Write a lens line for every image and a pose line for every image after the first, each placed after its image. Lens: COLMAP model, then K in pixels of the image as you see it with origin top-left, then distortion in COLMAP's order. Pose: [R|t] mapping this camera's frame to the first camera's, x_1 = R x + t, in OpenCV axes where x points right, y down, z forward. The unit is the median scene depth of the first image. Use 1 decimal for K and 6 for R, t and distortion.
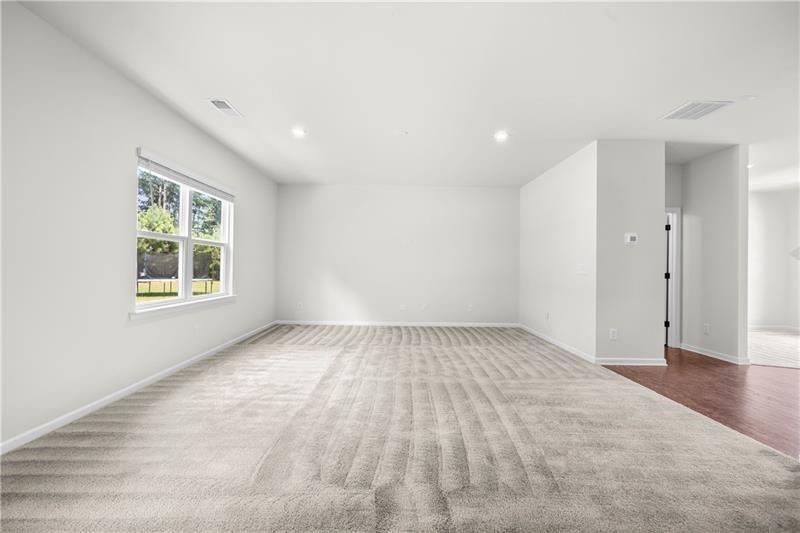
lens RADIAL K [[342.0, 0, 403.1], [0, 342.0, 268.3], [0, 0, 1]] dist [0.002349, 0.000353]
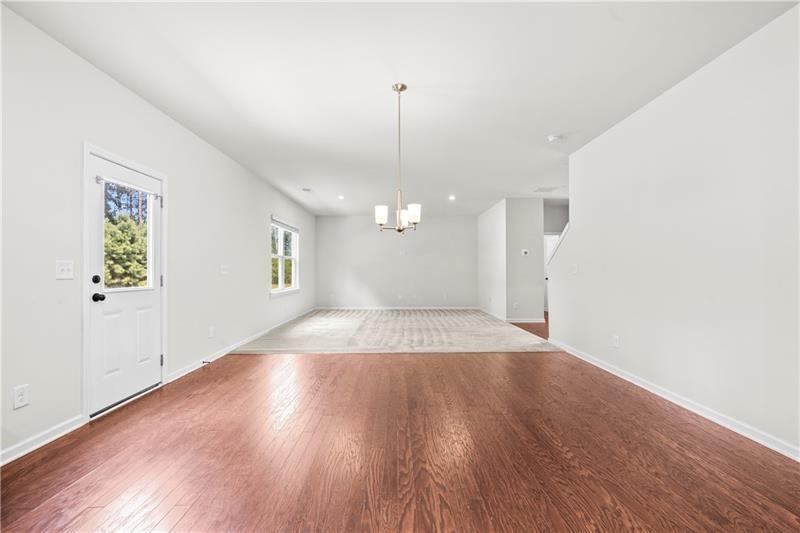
lens RADIAL K [[342.0, 0, 403.1], [0, 342.0, 268.3], [0, 0, 1]] dist [0.002349, 0.000353]
pose [[0.999893, -0.013853, 0.004657, 0.008701], [0.013885, 0.999879, -0.006977, -0.000890], [-0.004560, 0.007041, 0.999965, -0.679318]]
